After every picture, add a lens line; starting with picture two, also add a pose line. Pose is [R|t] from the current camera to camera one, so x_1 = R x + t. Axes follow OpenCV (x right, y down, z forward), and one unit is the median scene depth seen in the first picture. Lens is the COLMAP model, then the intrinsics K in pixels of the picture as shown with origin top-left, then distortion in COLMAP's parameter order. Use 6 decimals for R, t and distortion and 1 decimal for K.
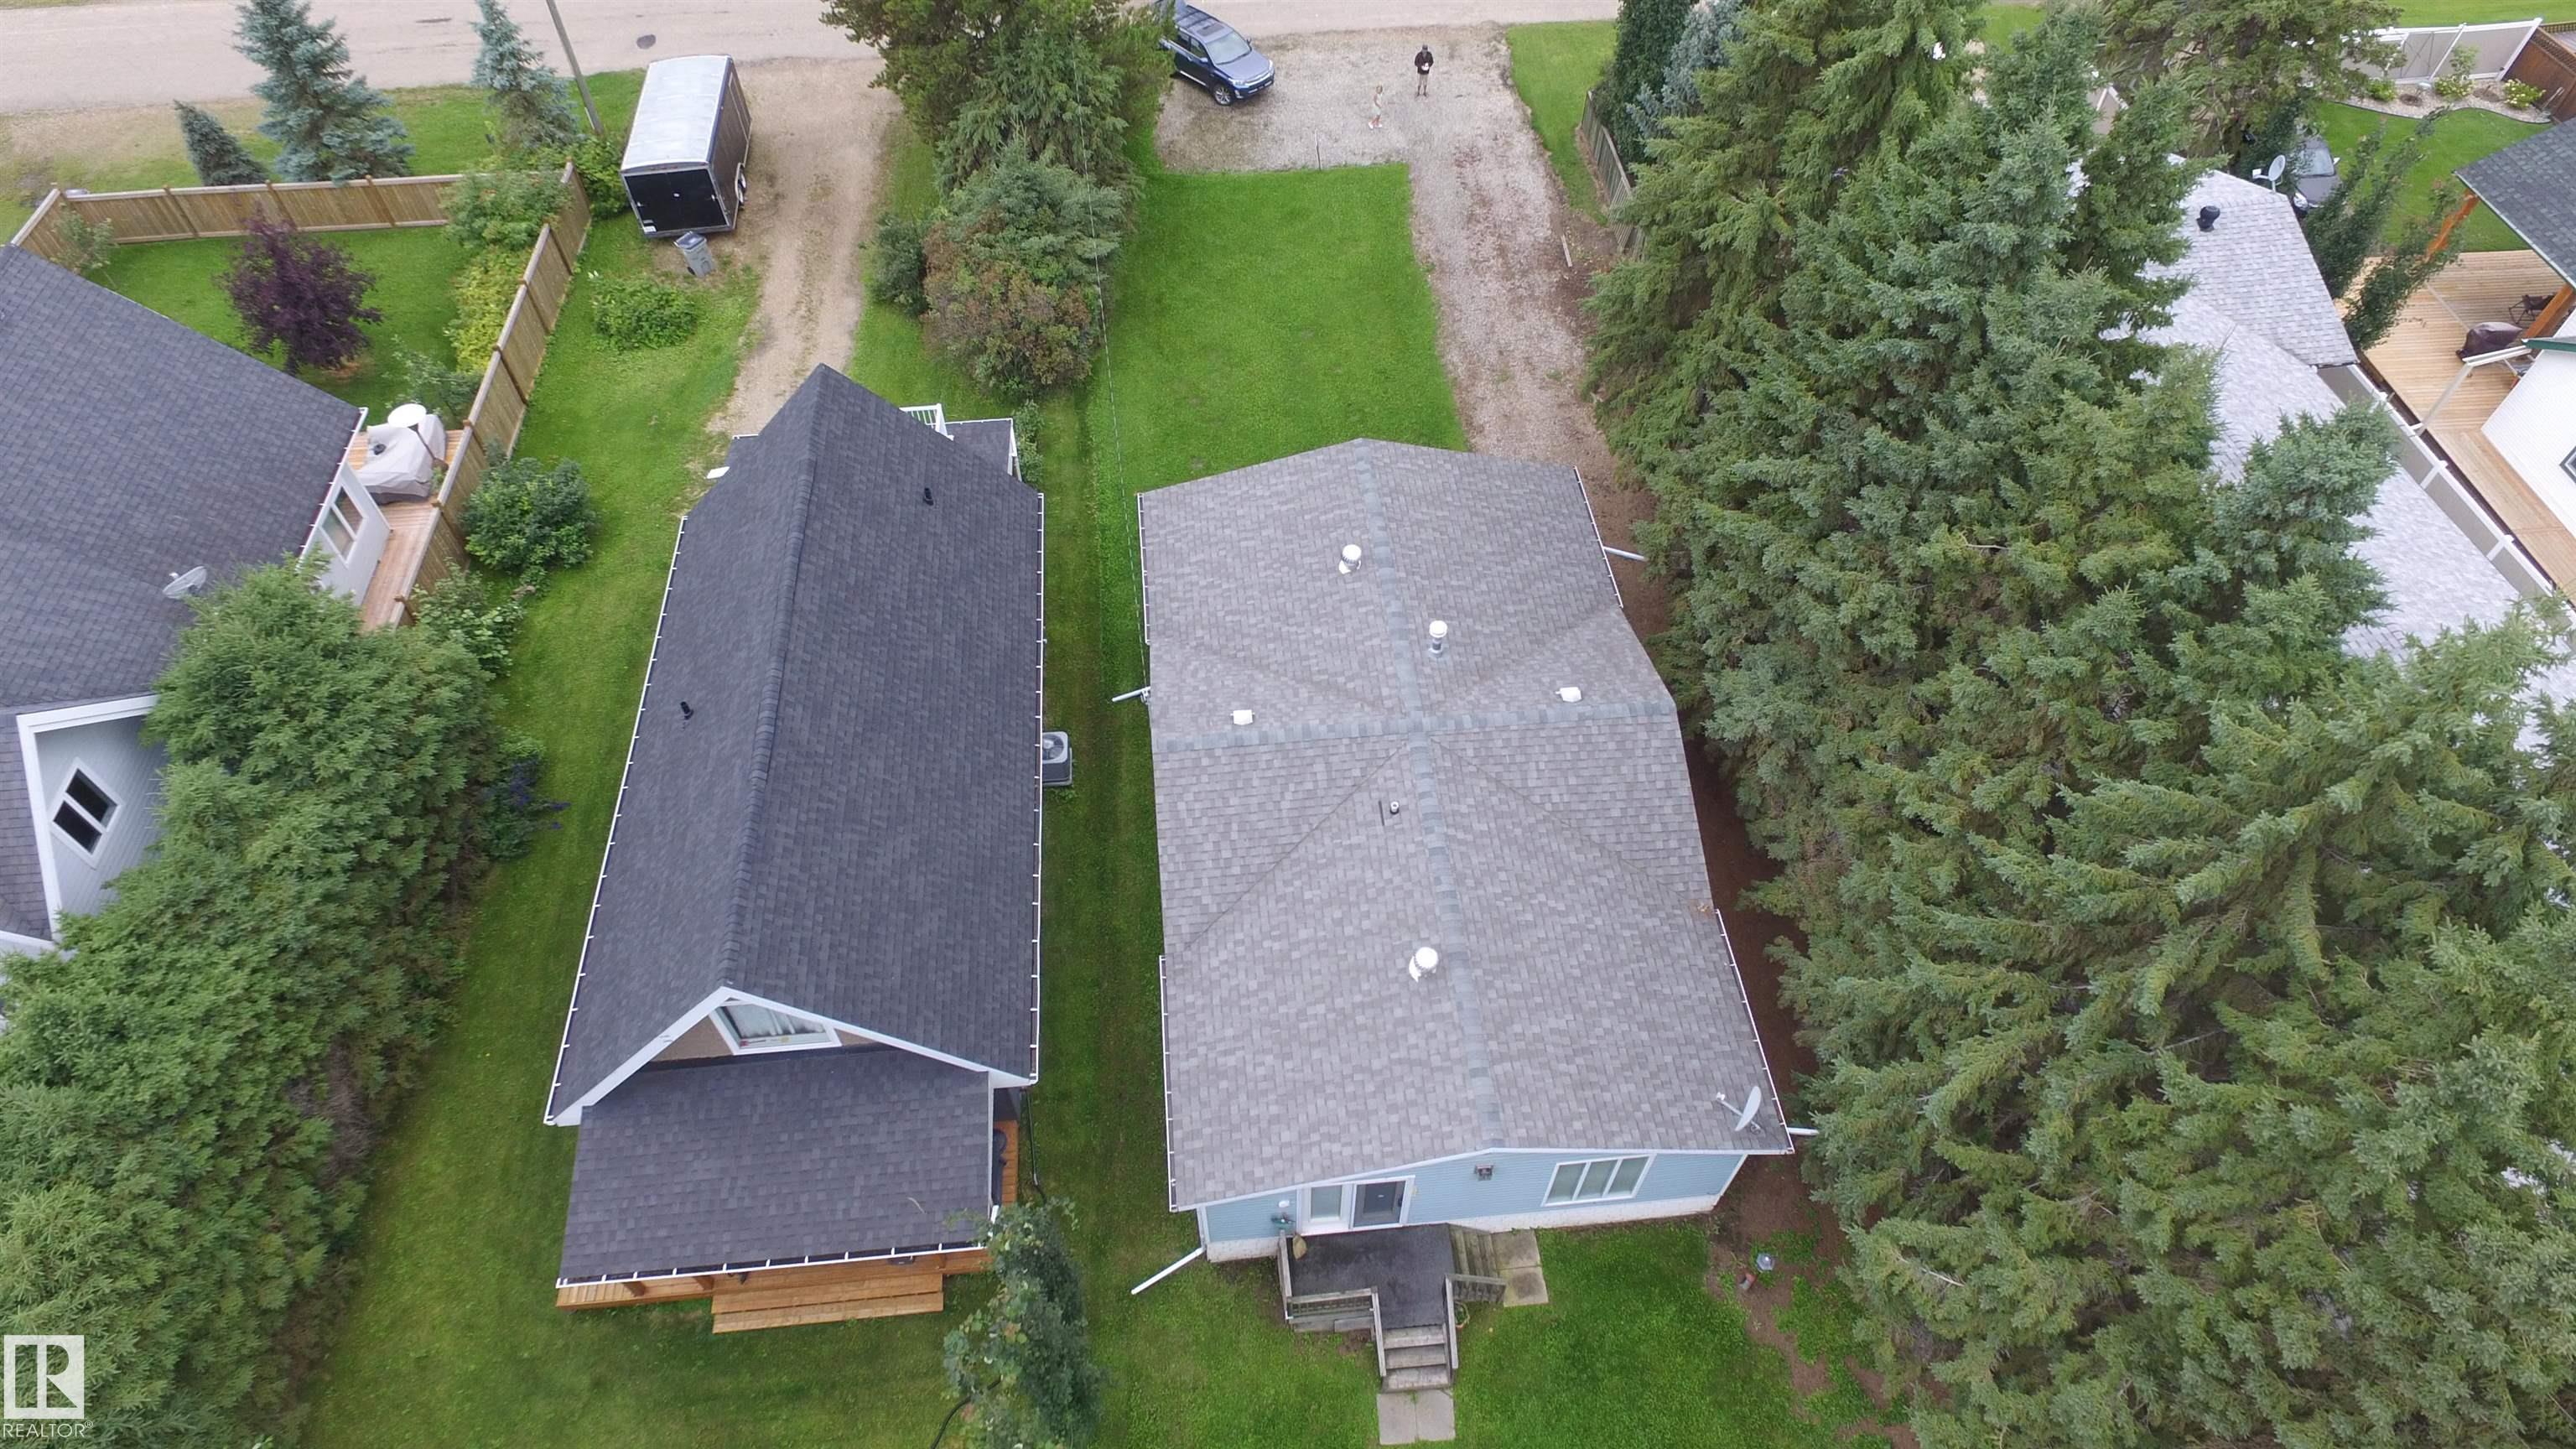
lens RADIAL K [[1485.0, 0, 1270.7], [0, 1485.0, 712.7], [0, 0, 1]] dist [-0.013101, 0.019313]
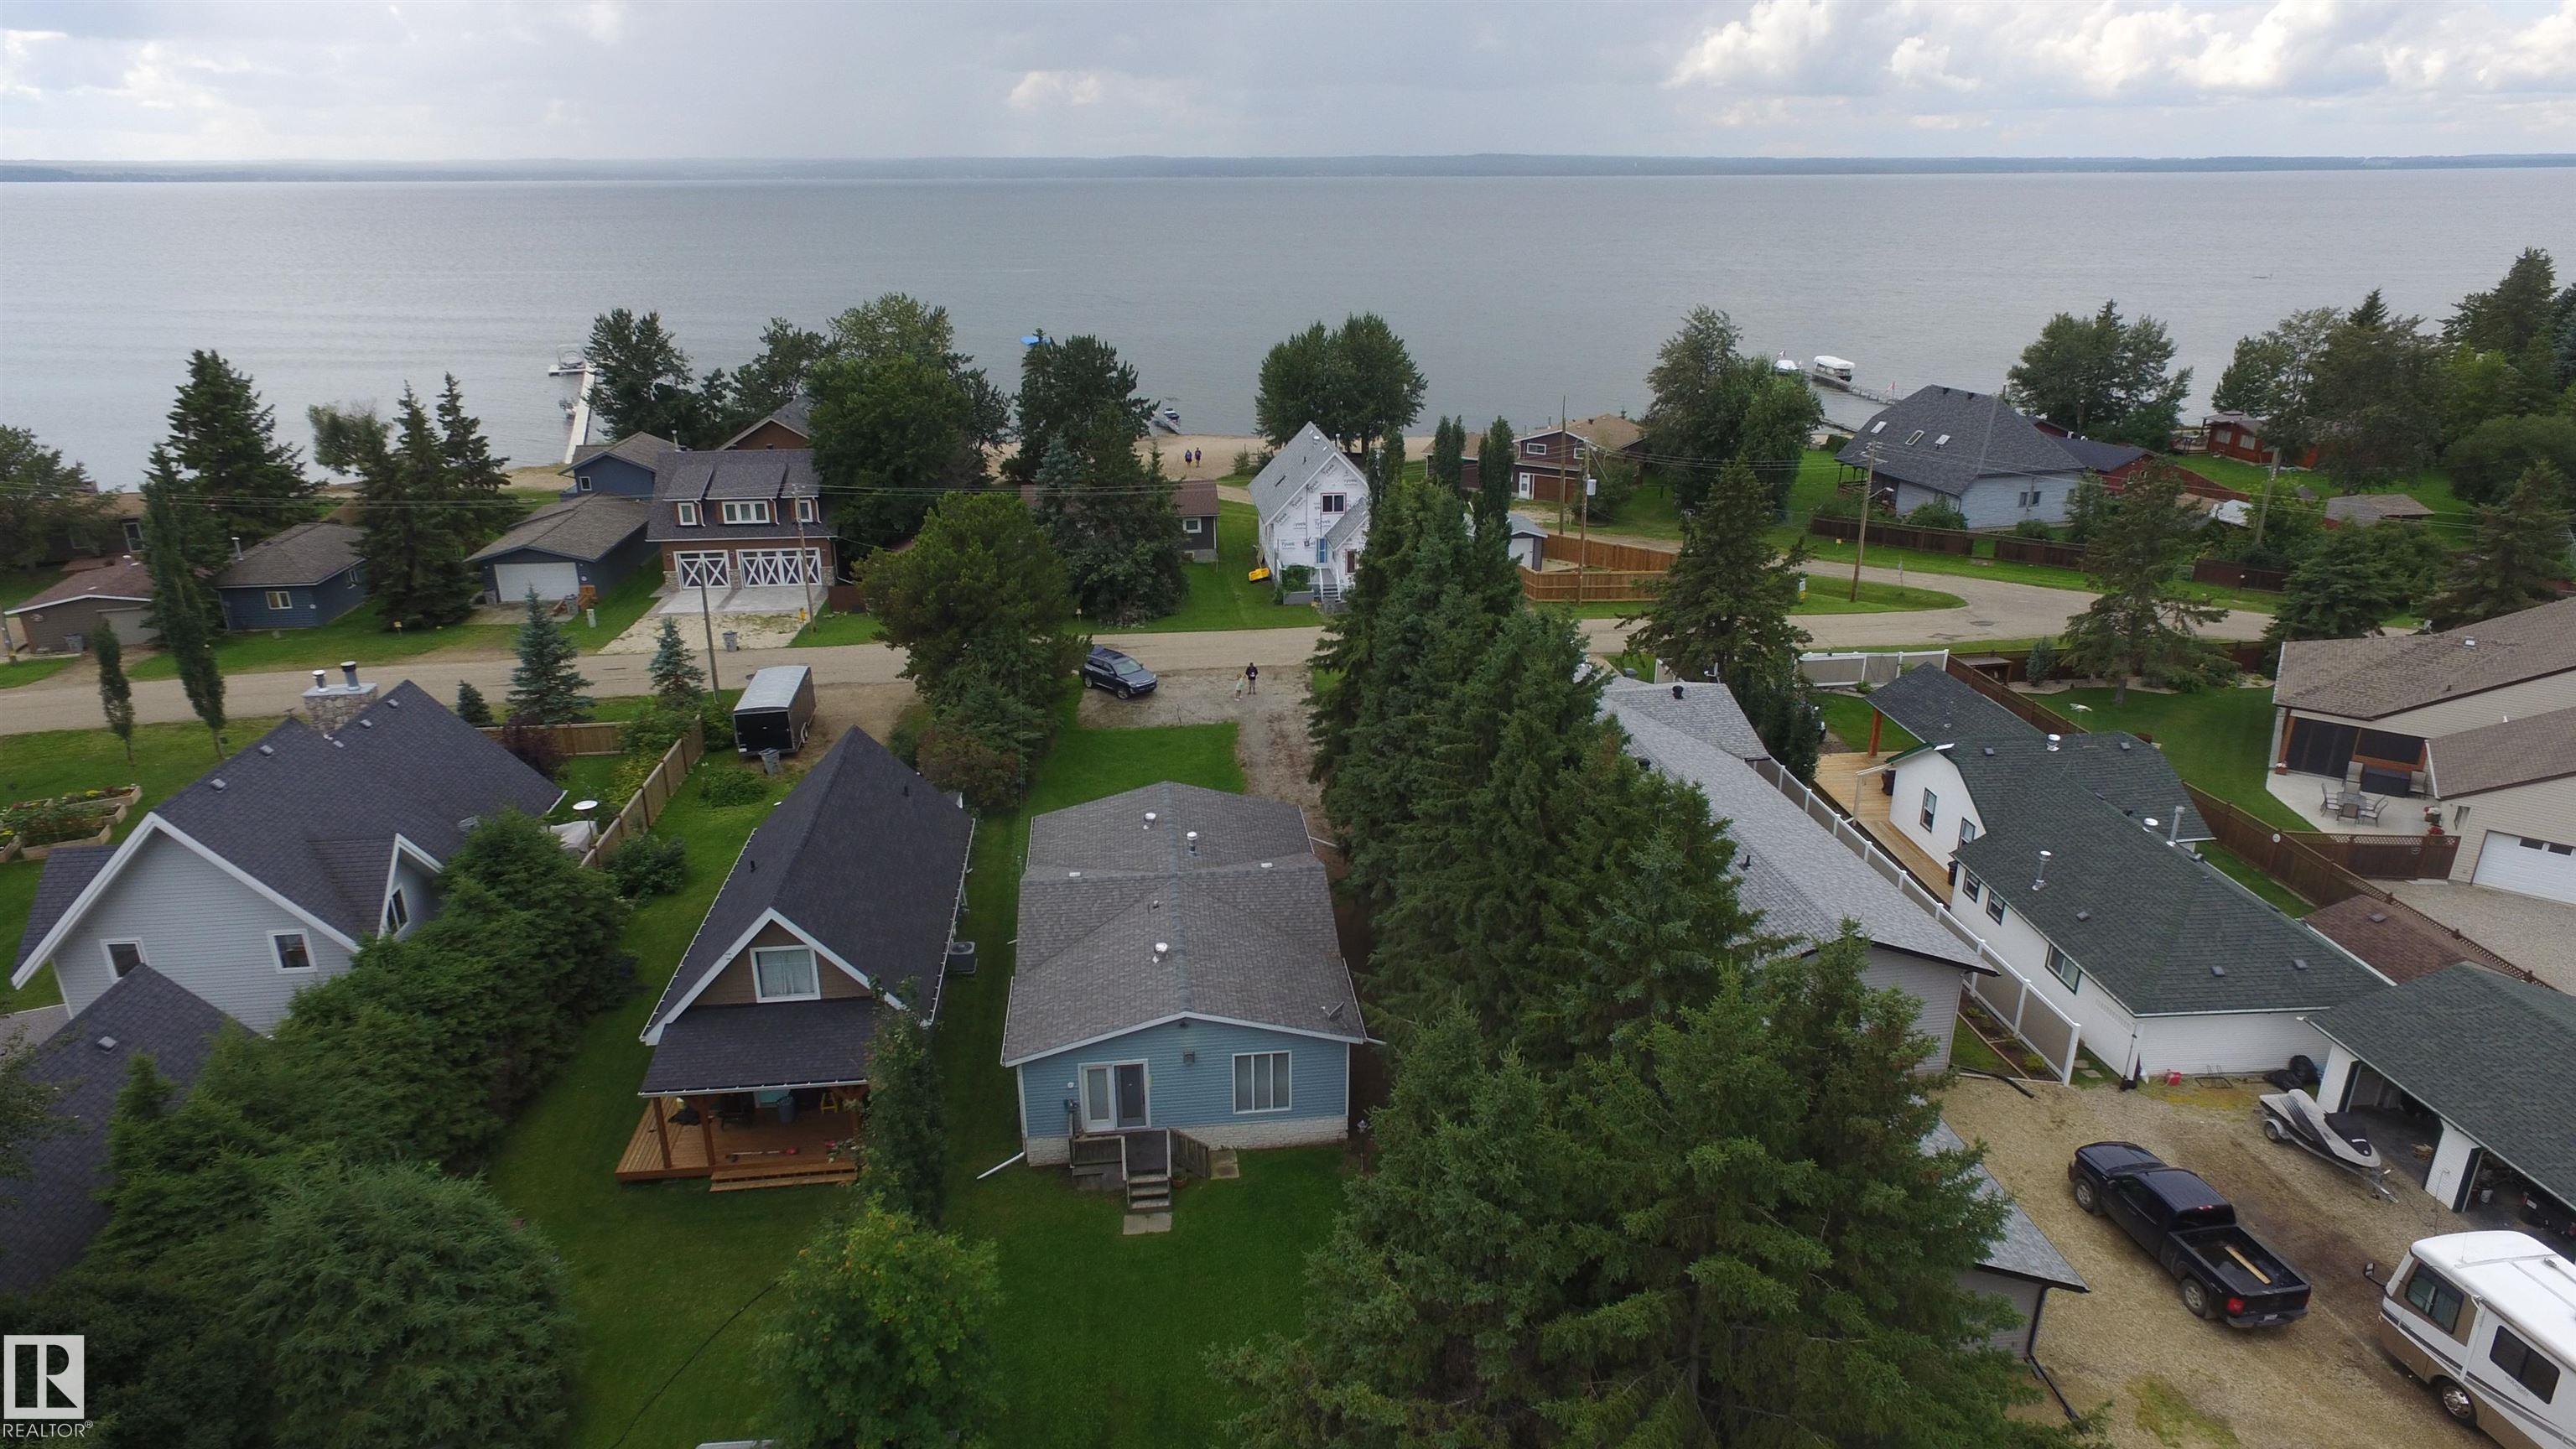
lens RADIAL K [[1485.0, 0, 1270.7], [0, 1485.0, 712.7], [0, 0, 1]] dist [-0.013101, 0.019313]
pose [[0.999922, -0.007604, 0.009891, 0.200432], [0.011638, 0.854144, -0.519906, 0.766776], [-0.004495, 0.519981, 0.854166, -0.590021]]
